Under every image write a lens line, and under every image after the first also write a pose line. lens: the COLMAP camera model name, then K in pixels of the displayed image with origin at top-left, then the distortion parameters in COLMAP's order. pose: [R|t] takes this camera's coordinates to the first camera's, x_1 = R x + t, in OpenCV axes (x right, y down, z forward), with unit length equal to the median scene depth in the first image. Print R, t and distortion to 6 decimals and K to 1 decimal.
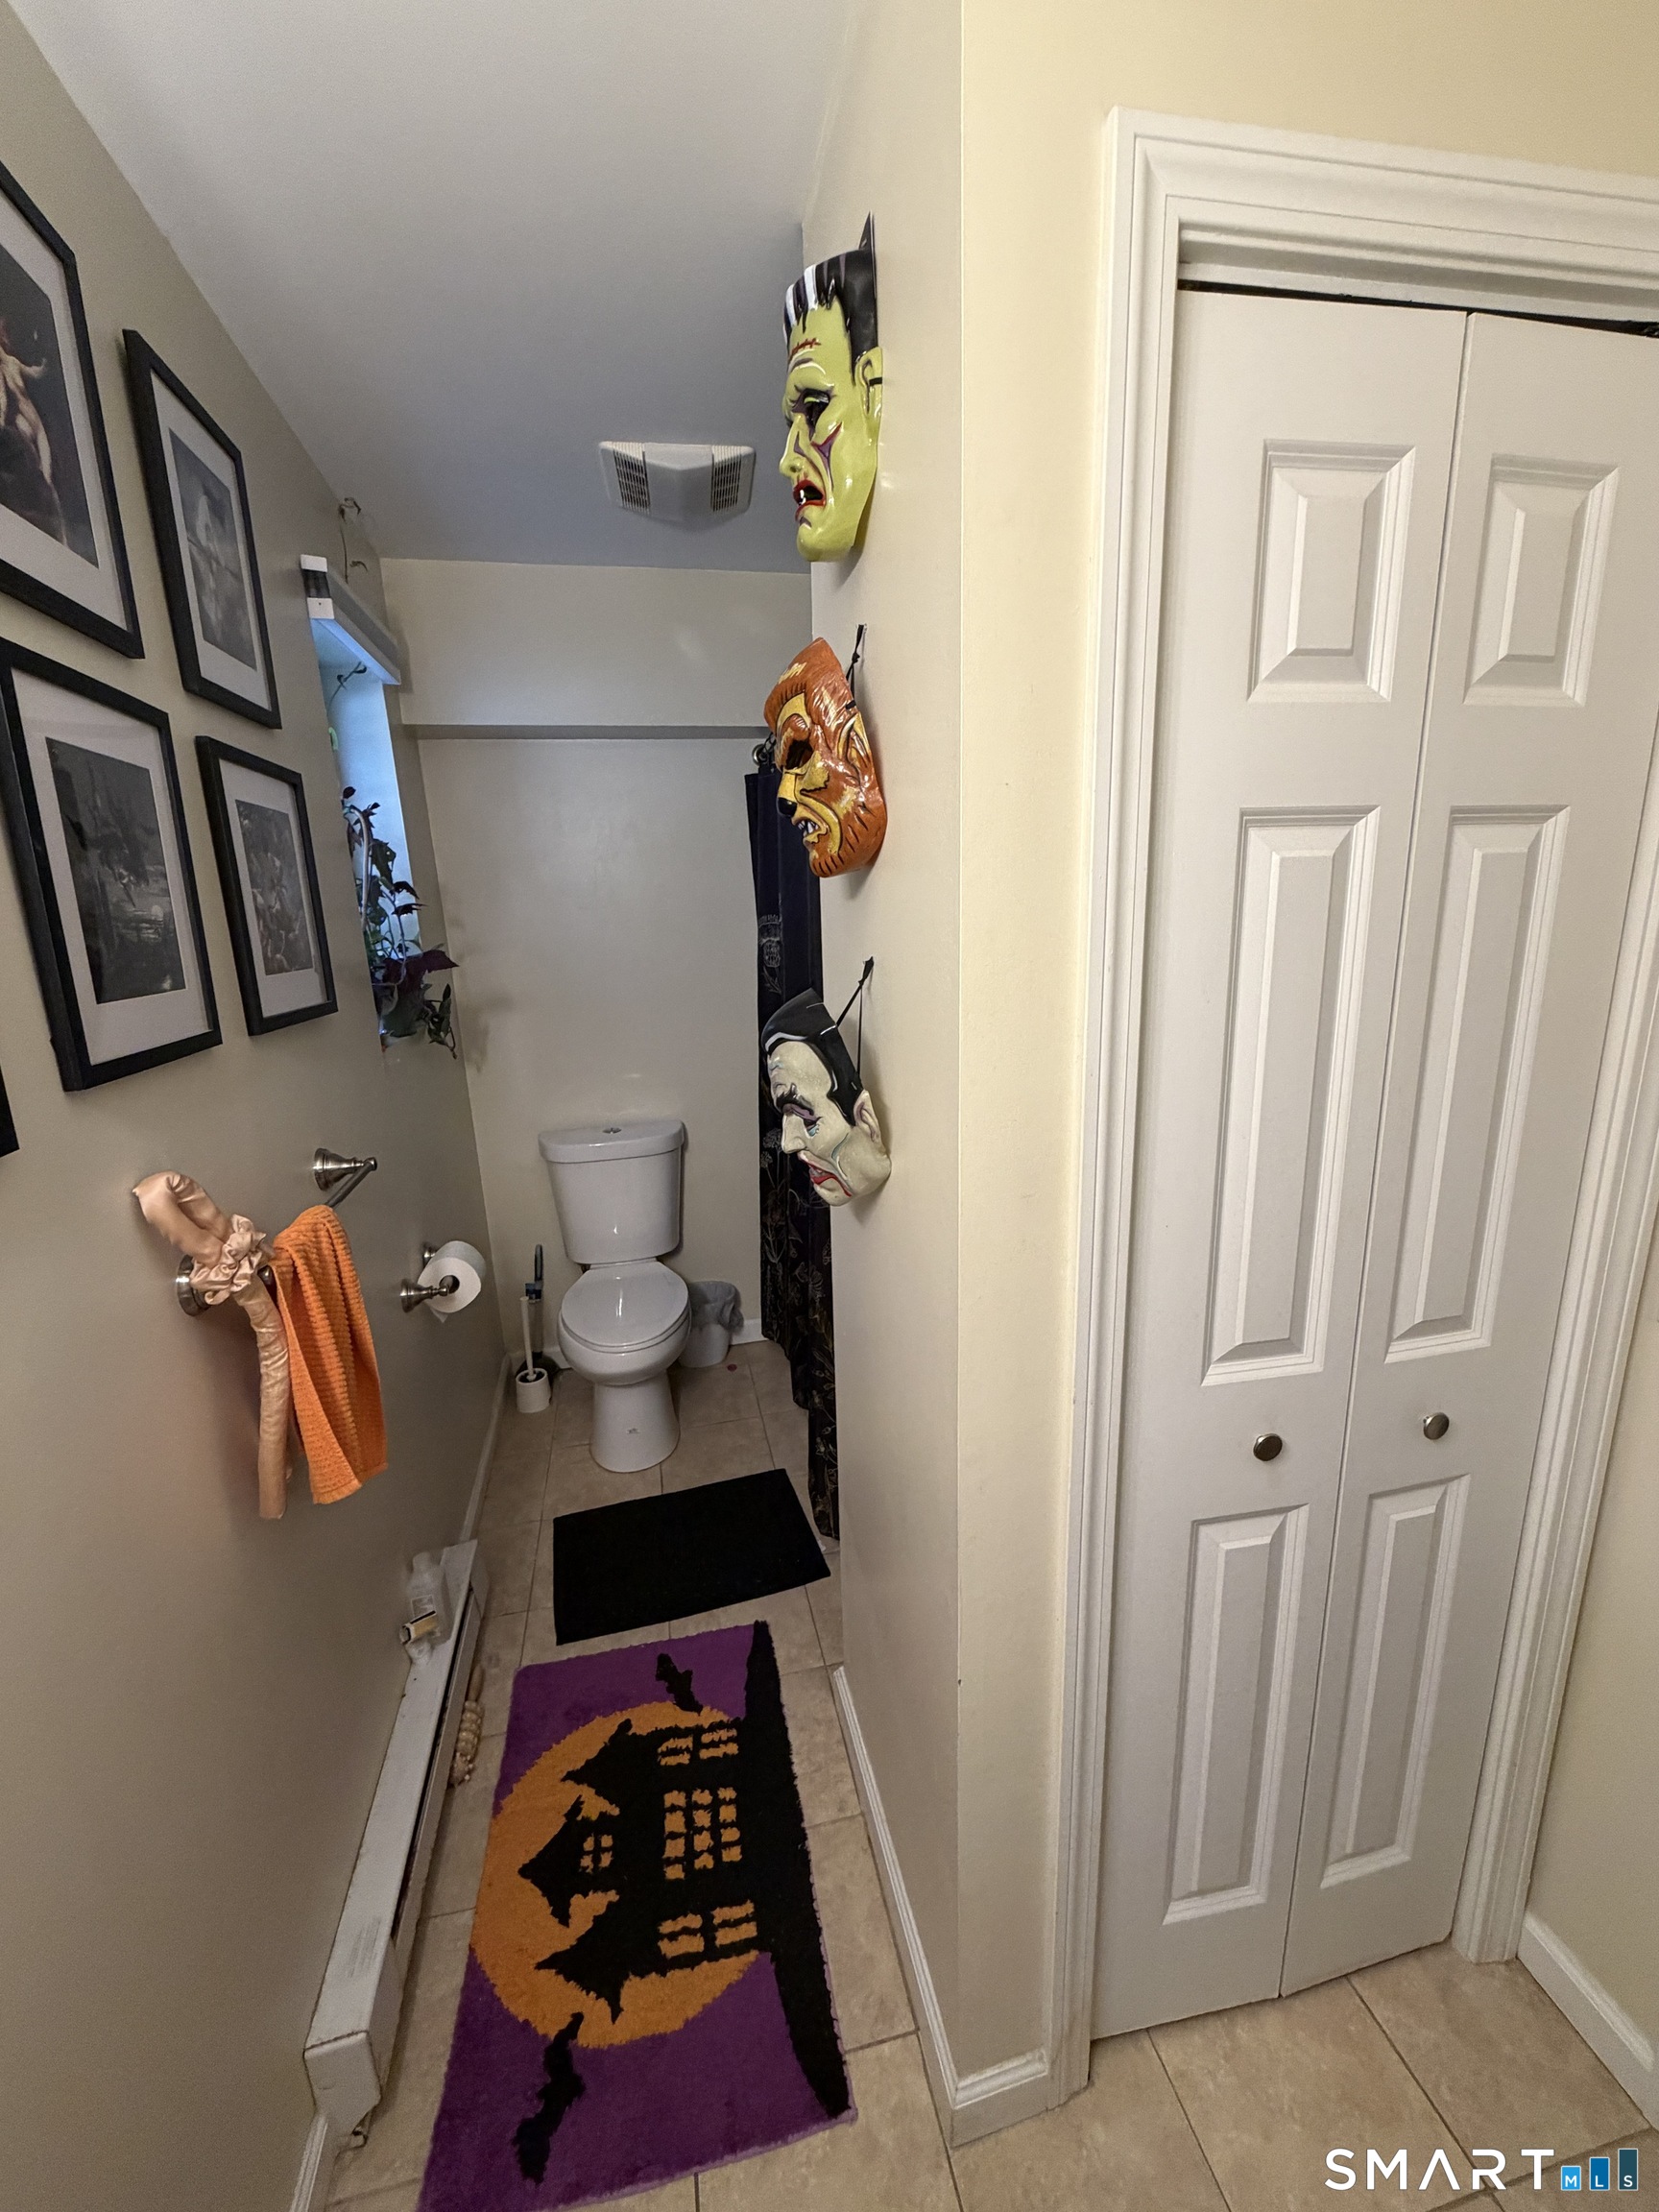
lens RADIAL K [[883.7, 0, 836.2], [0, 883.7, 1099.2], [0, 0, 1]] dist [0.001137, -0.000368]
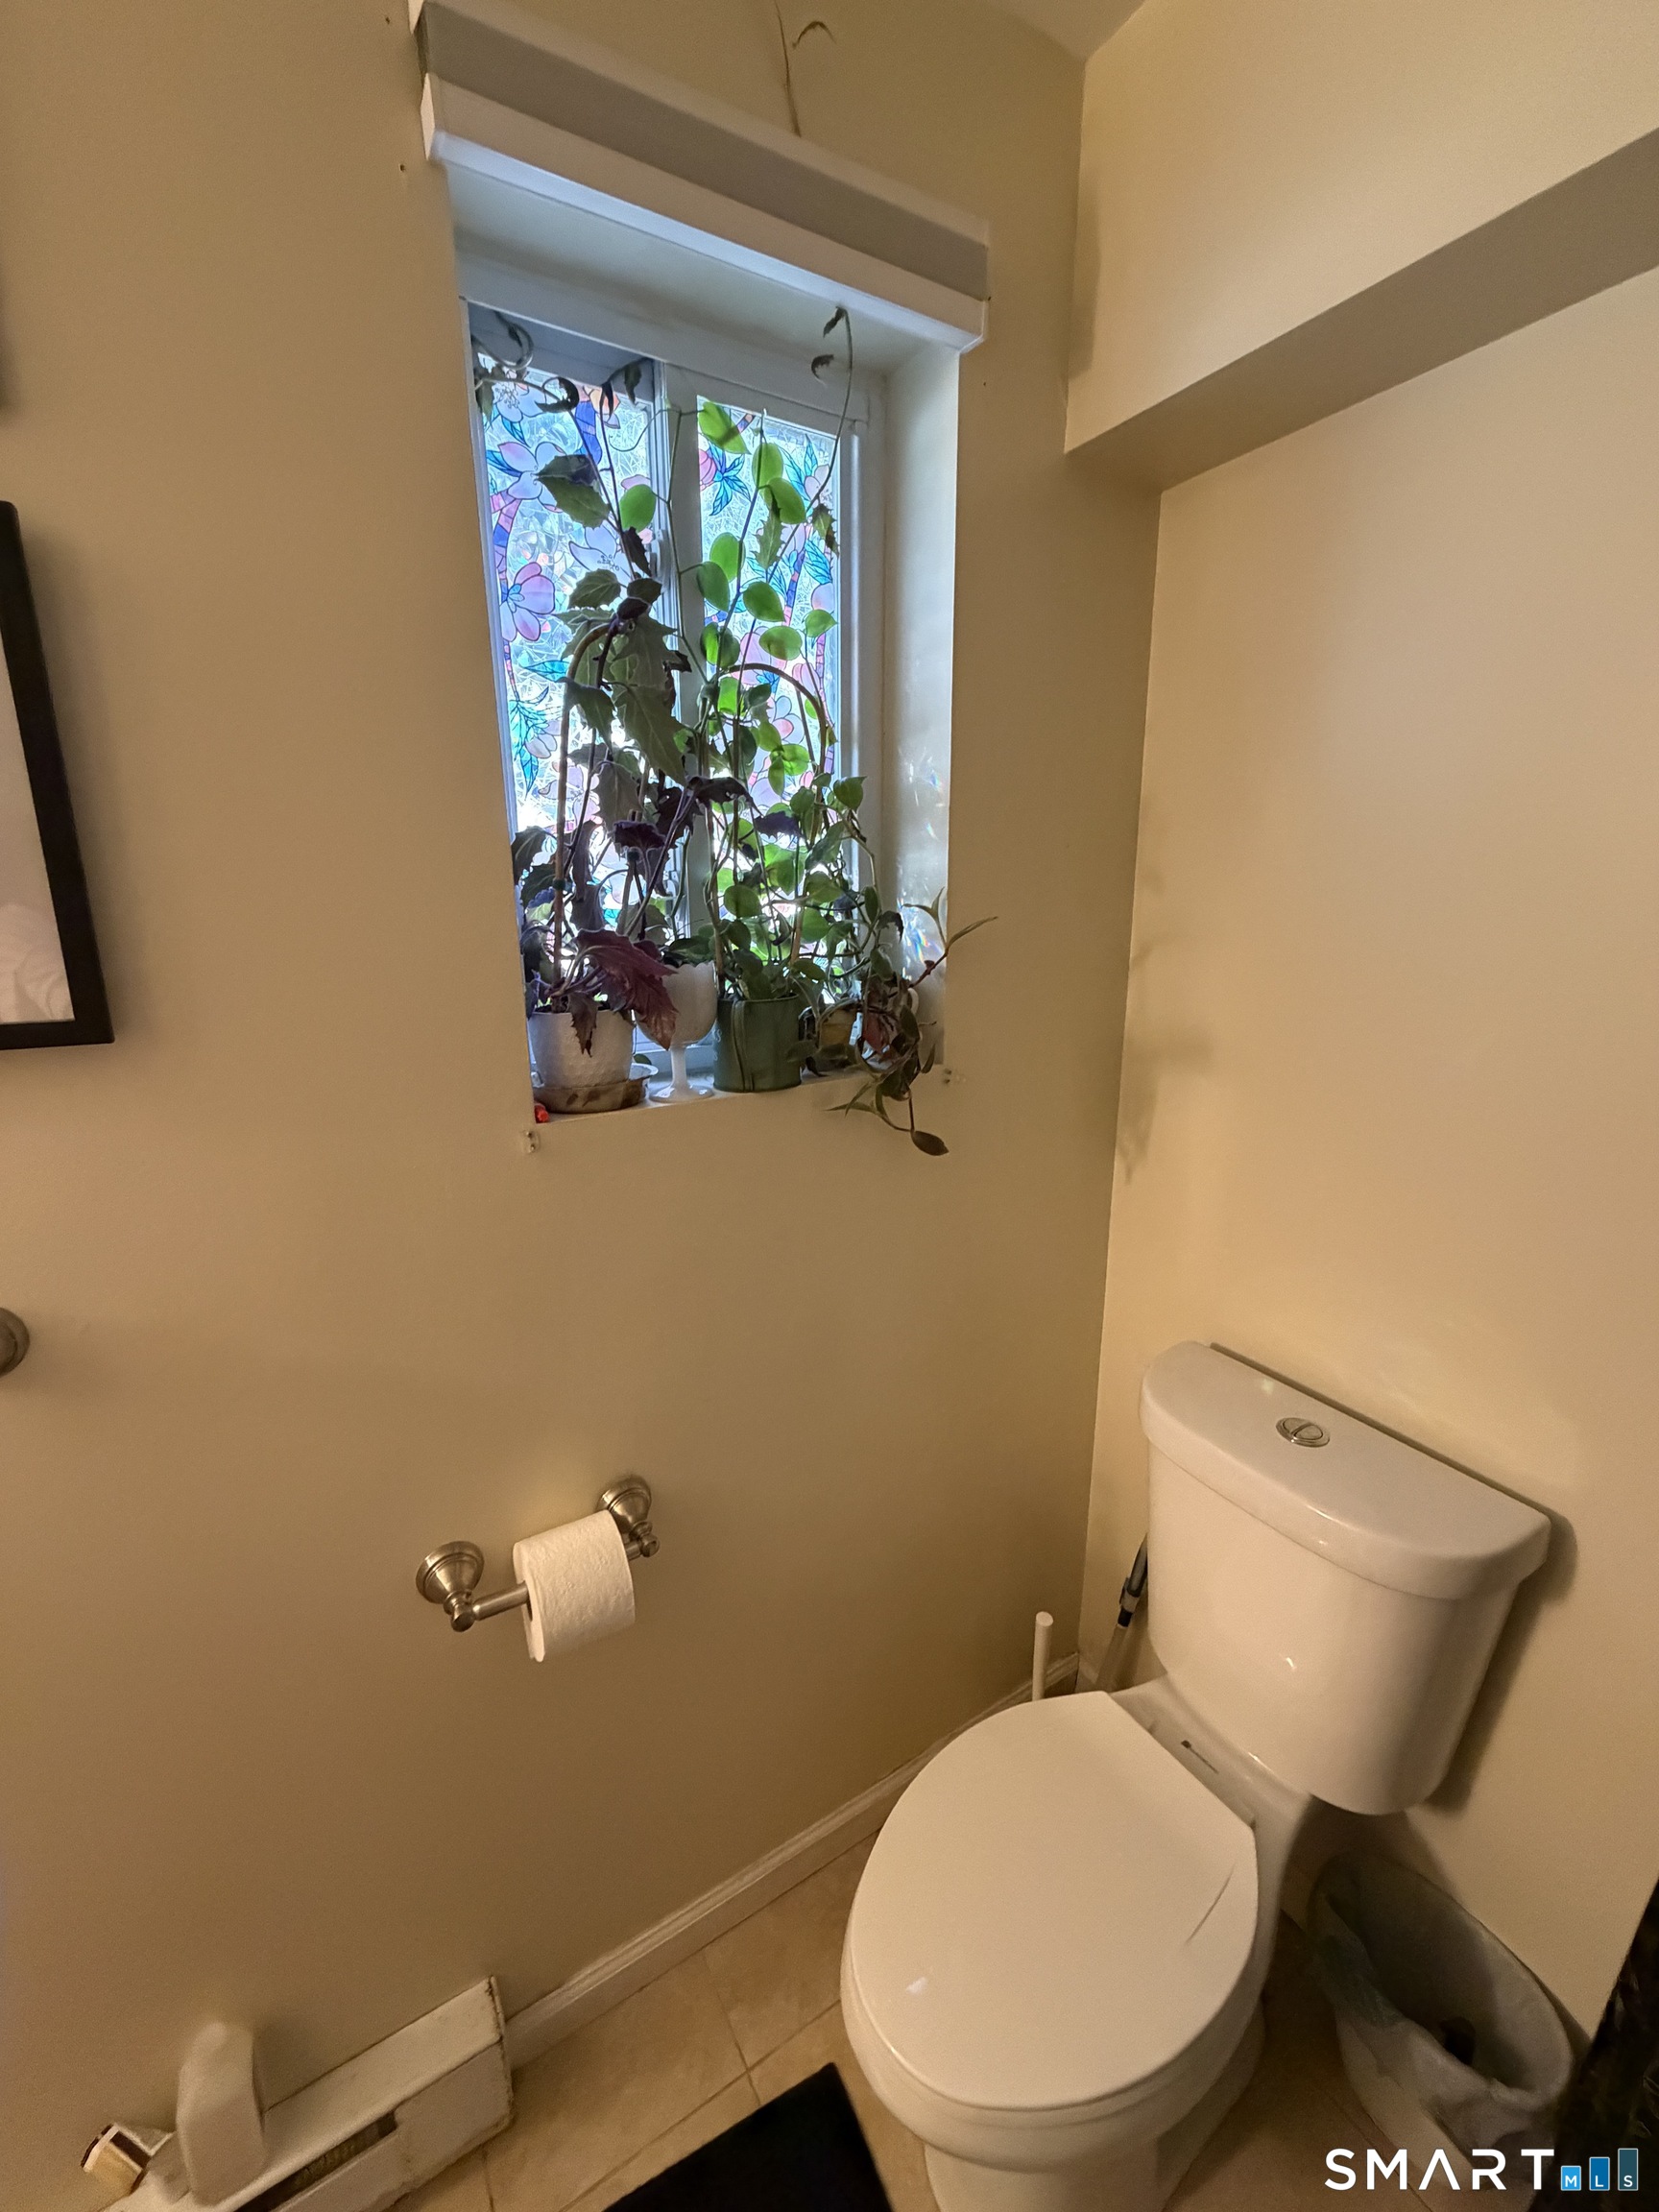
lens RADIAL K [[888.6, 0, 829.5], [0, 888.6, 1106.0], [0, 0, 1]] dist [-0.000416, 0.000235]
pose [[0.309022, 0.256617, -0.915780, 0.000836], [-0.216068, 0.956674, 0.195166, -0.135605], [0.926186, 0.137560, 0.351080, 0.676303]]
